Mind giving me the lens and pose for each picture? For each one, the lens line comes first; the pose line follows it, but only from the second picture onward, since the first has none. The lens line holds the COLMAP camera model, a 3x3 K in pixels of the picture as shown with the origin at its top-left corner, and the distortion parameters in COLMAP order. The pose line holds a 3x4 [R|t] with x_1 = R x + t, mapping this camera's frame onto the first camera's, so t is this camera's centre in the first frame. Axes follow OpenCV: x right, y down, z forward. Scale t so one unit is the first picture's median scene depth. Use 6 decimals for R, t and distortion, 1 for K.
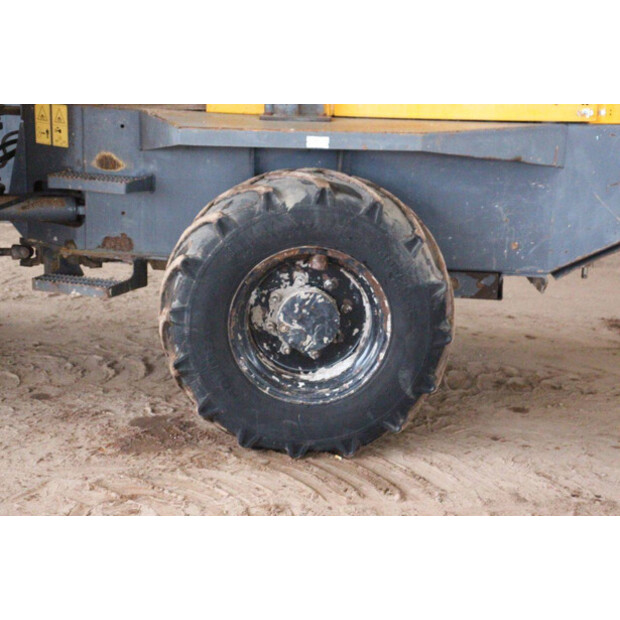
lens RADIAL K [[1459.4, 0, 312.4], [0, 1459.4, 310.3], [0, 0, 1]] dist [0.375163, 0.000000]
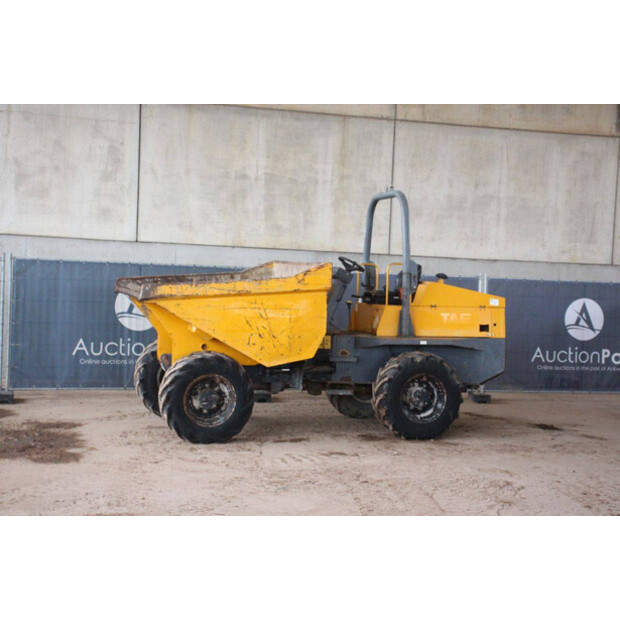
lens RADIAL K [[957.7, 0, 304.6], [0, 957.7, 311.2], [0, 0, 1]] dist [0.143590, 0.000000]
pose [[0.969913, -0.012422, 0.243135, -0.722798], [0.057359, 0.982242, -0.178633, 0.174175], [-0.236599, 0.187205, 0.953402, -0.948939]]
